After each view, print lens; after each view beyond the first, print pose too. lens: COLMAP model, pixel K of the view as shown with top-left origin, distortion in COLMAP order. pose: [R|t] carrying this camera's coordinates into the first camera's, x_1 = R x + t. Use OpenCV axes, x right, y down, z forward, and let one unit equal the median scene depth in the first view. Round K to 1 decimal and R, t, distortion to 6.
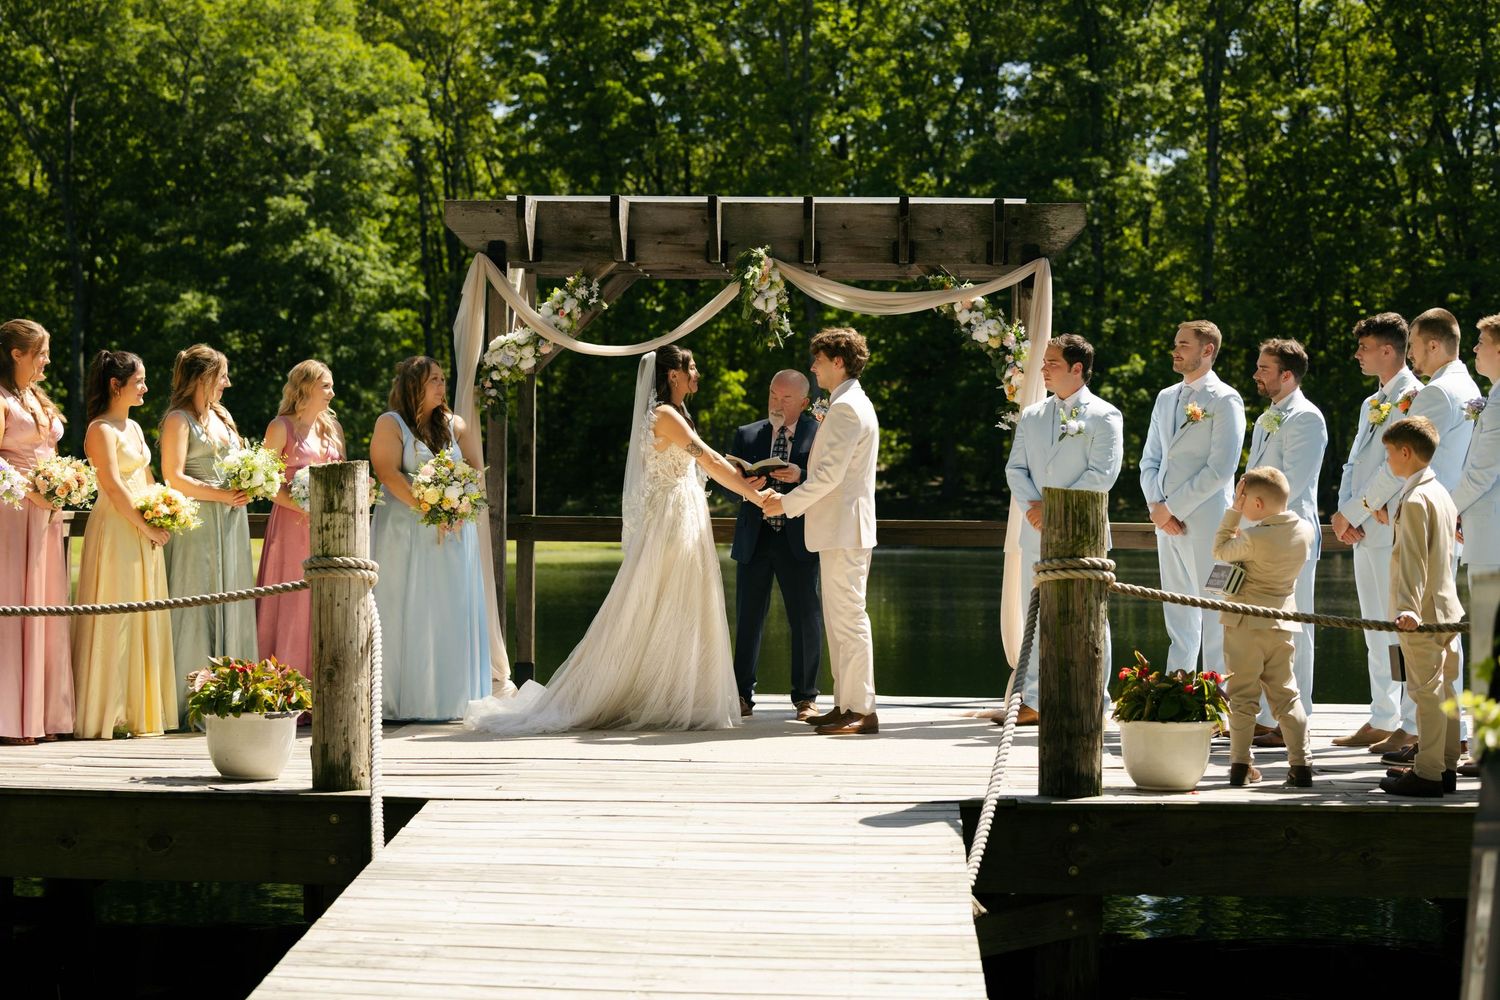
lens RADIAL K [[3022.9, 0, 733.6], [0, 3022.9, 481.2], [0, 0, 1]] dist [0.052114, -0.263647]
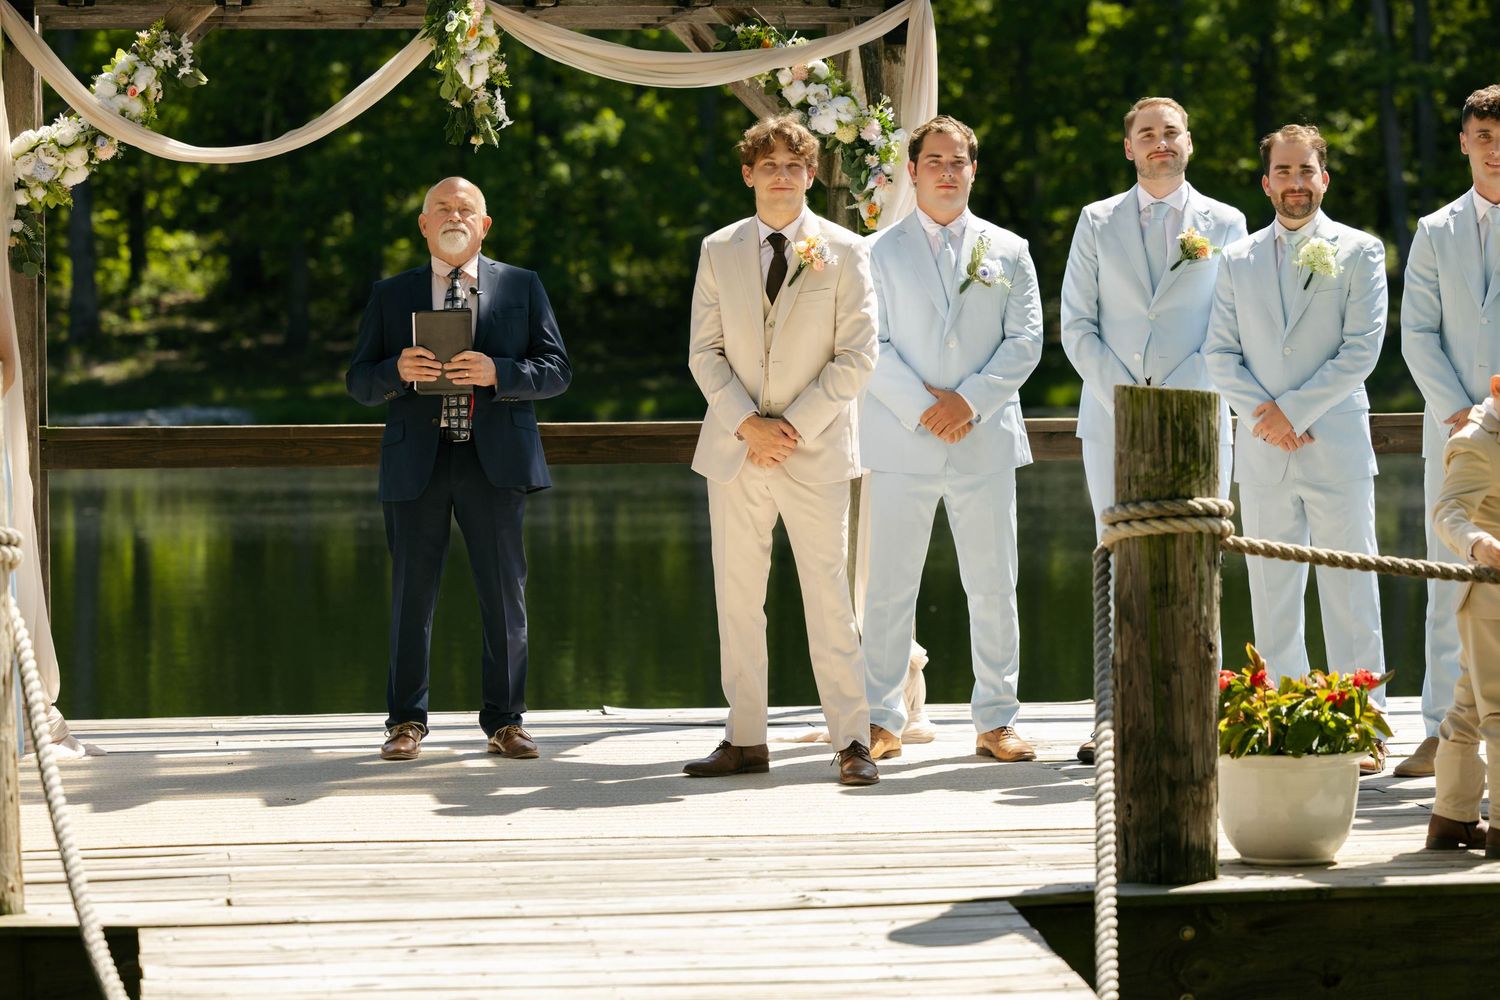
lens RADIAL K [[4913.3, 0, 750.0], [0, 4913.3, 500.0], [0, 0, 1]] dist [0.005259, 0.818201]
pose [[0.983534, -0.023760, 0.179153, -0.112990], [0.016732, 0.999034, 0.040635, -0.012400], [-0.179946, -0.036968, 0.982982, 0.018601]]
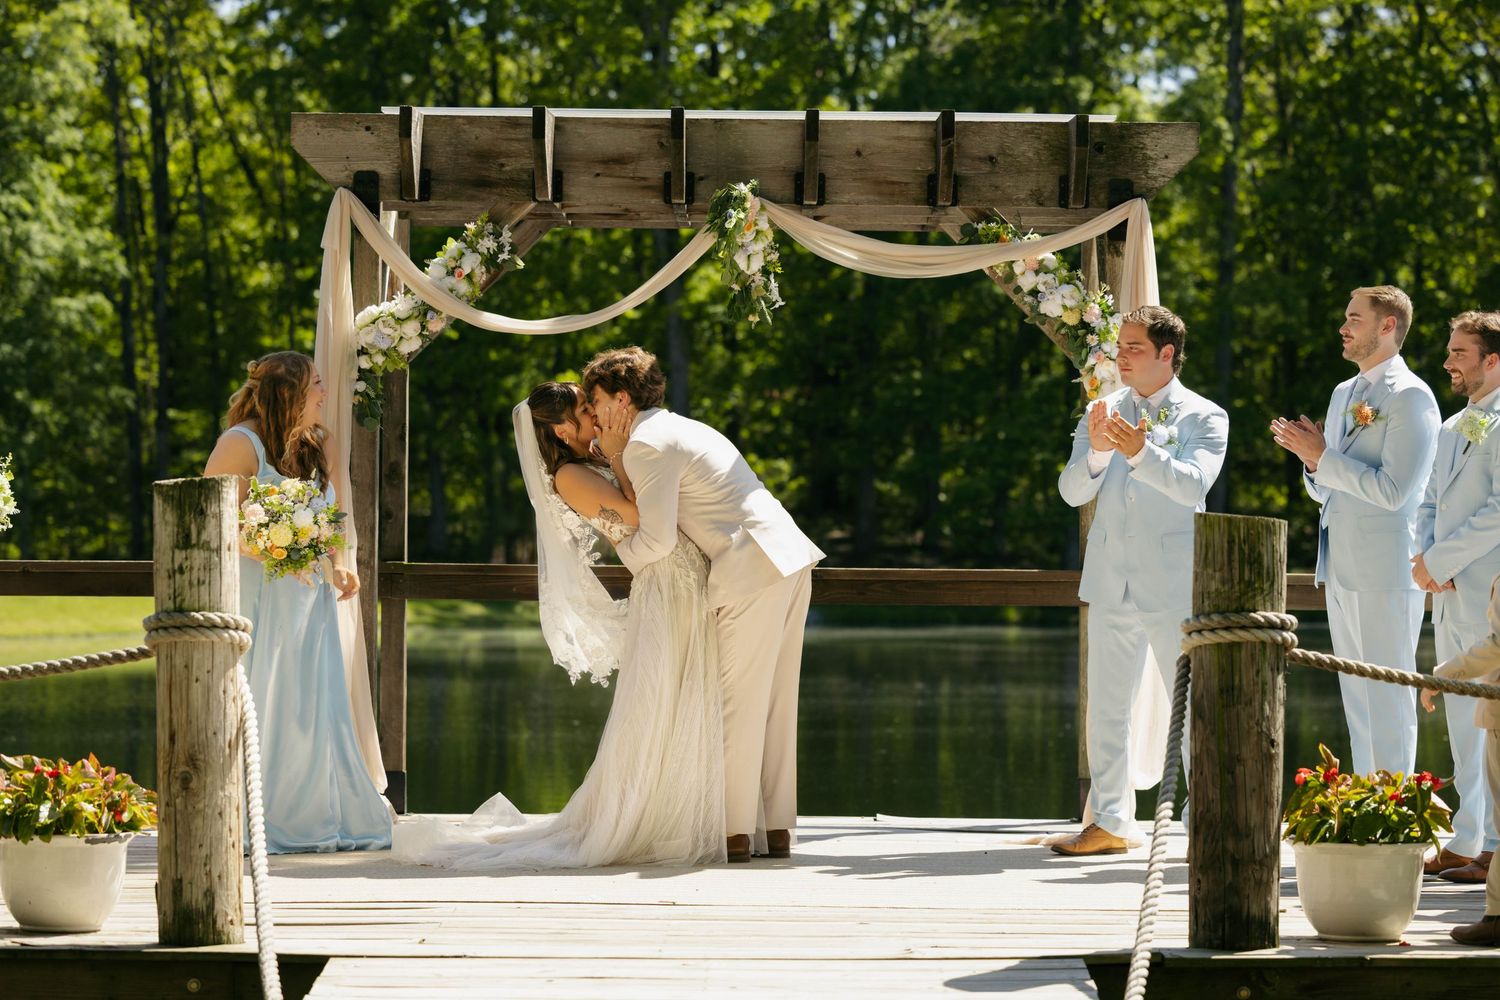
lens RADIAL K [[4266.5, 0, 750.0], [0, 4266.5, 500.0], [0, 0, 1]] dist [0.091007, -0.449721]
pose [[0.998753, 0.000734, 0.049914, -0.038804], [-0.000316, 0.999965, -0.008374, 0.005446], [-0.049918, 0.008348, 0.998718, 0.002754]]
